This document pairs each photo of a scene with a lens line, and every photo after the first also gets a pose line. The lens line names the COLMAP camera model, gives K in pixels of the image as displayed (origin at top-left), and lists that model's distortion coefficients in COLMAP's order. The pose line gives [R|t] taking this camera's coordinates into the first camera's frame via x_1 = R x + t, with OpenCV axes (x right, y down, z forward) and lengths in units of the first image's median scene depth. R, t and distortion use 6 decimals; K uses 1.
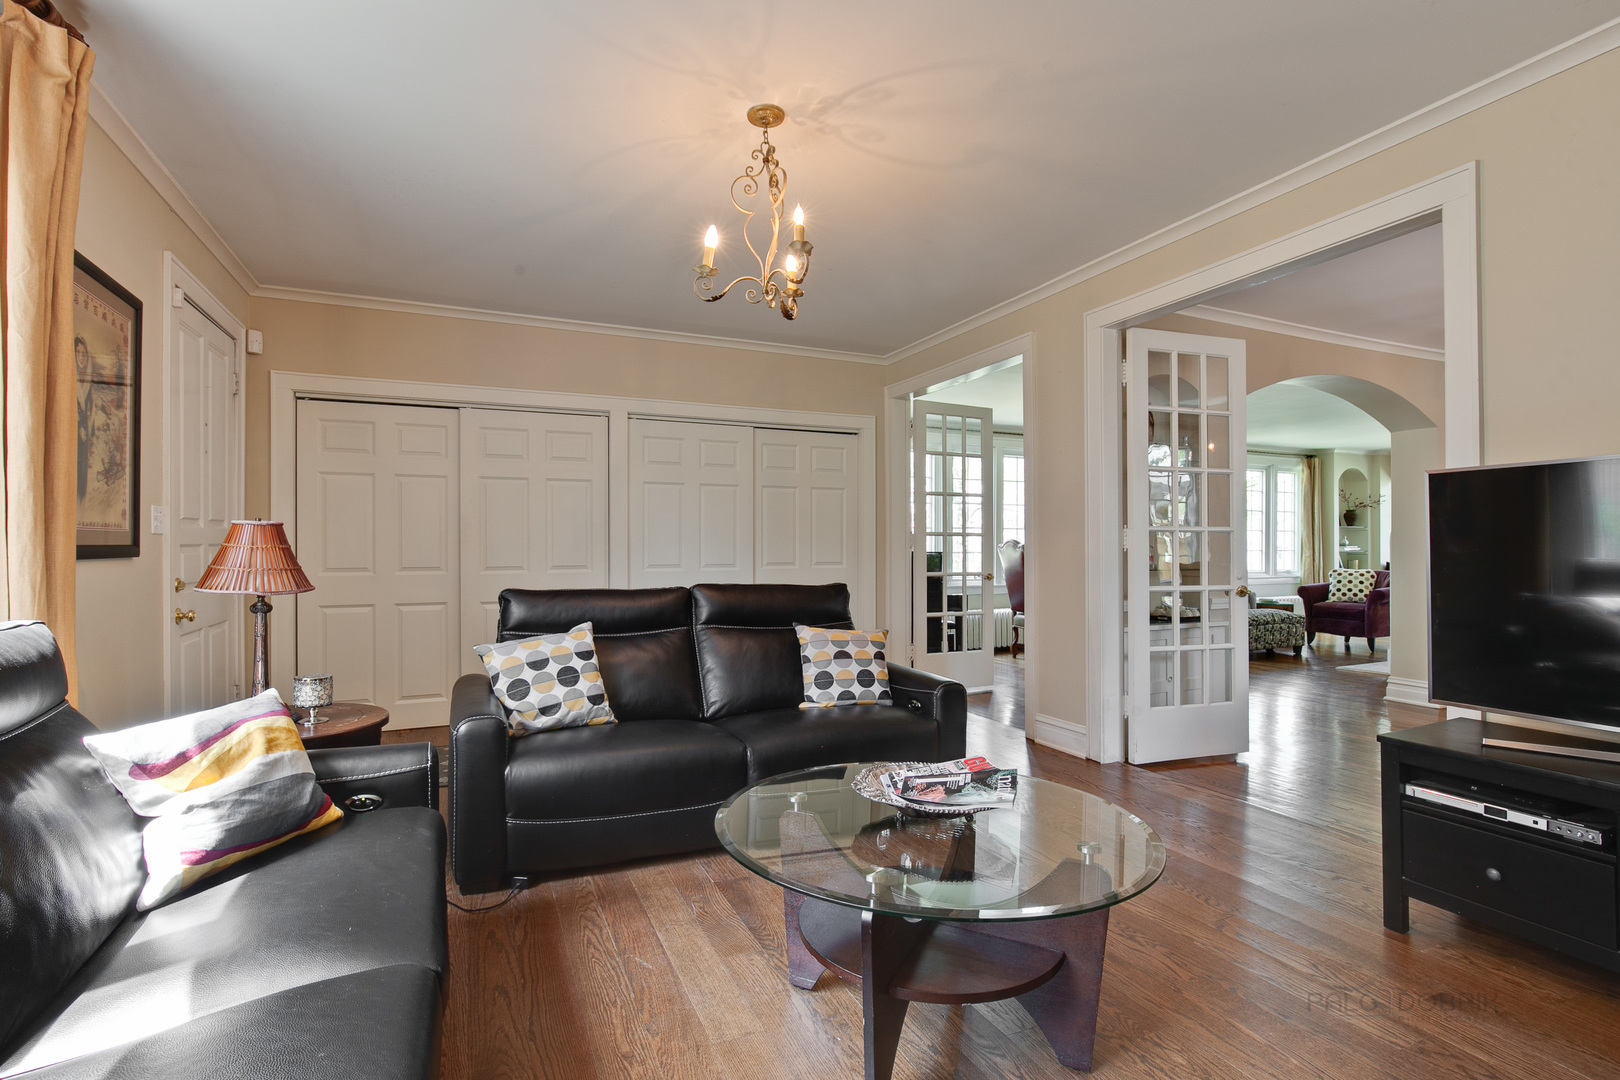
lens RADIAL K [[739.1, 0, 809.2], [0, 739.1, 541.4], [0, 0, 1]] dist [-0.019519, -0.001135]
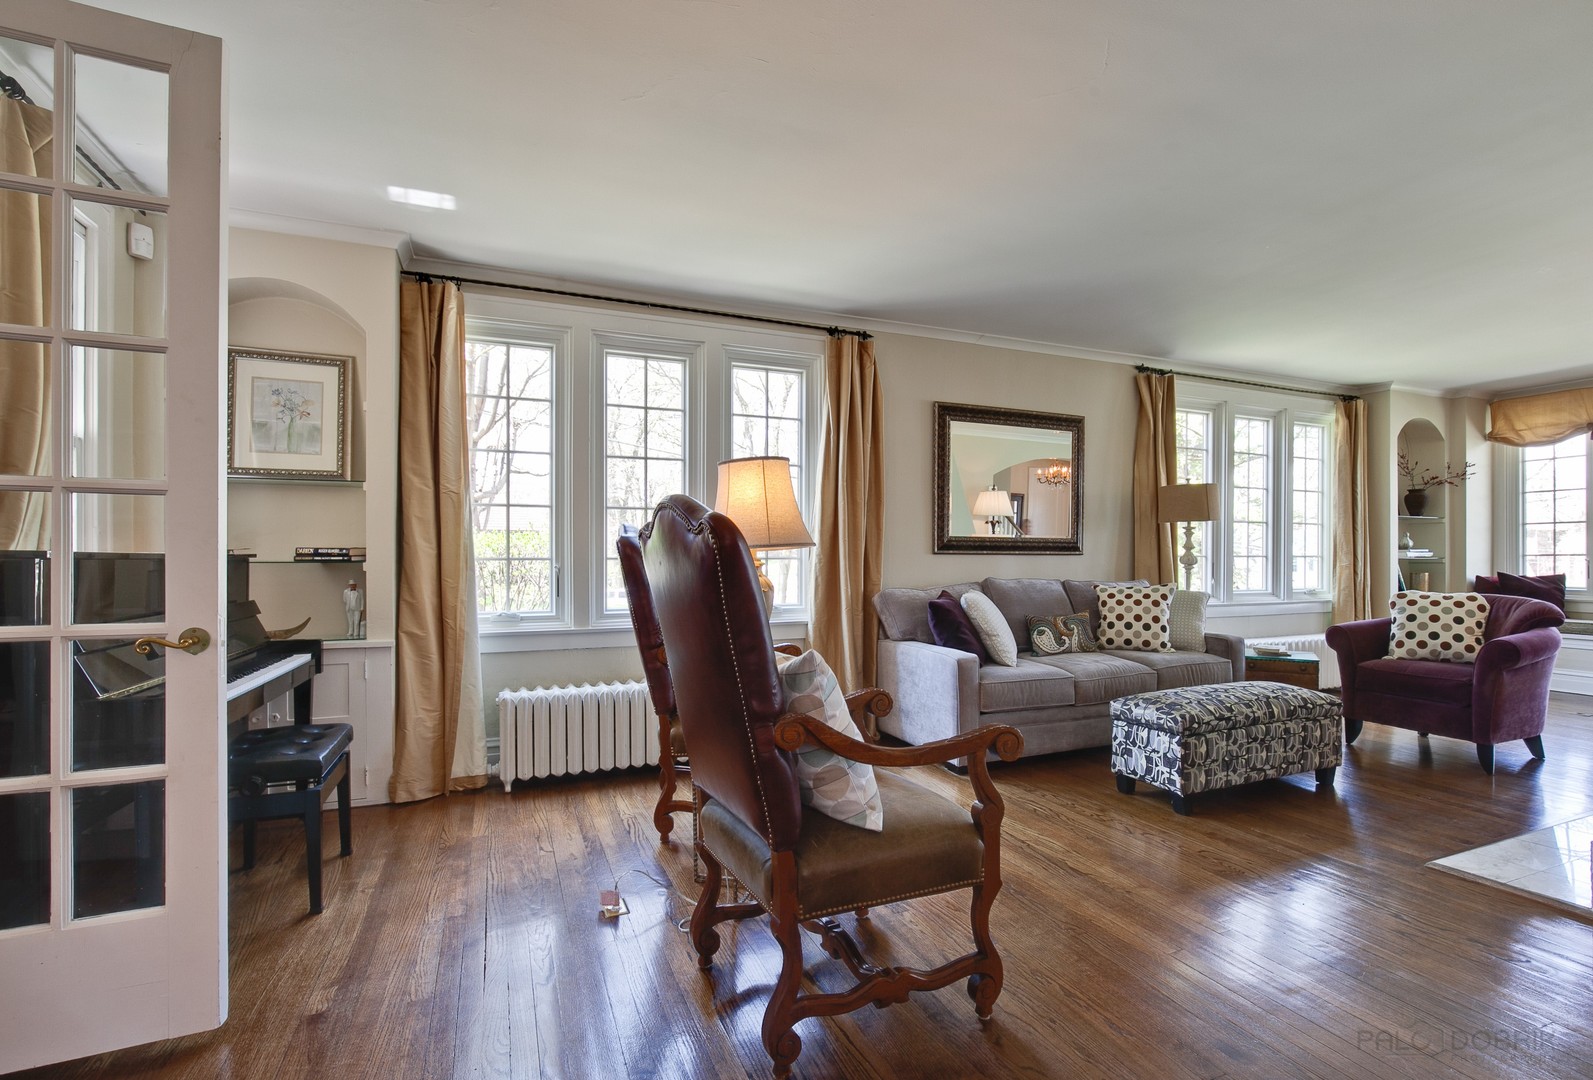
lens RADIAL K [[794.4, 0, 798.4], [0, 794.4, 553.5], [0, 0, 1]] dist [-0.022796, -0.000801]
pose [[0.999984, 0.002348, -0.005191, 0.313695], [-0.002327, 0.999989, 0.004053, 0.010665], [0.005201, -0.004041, 0.999978, 0.469239]]
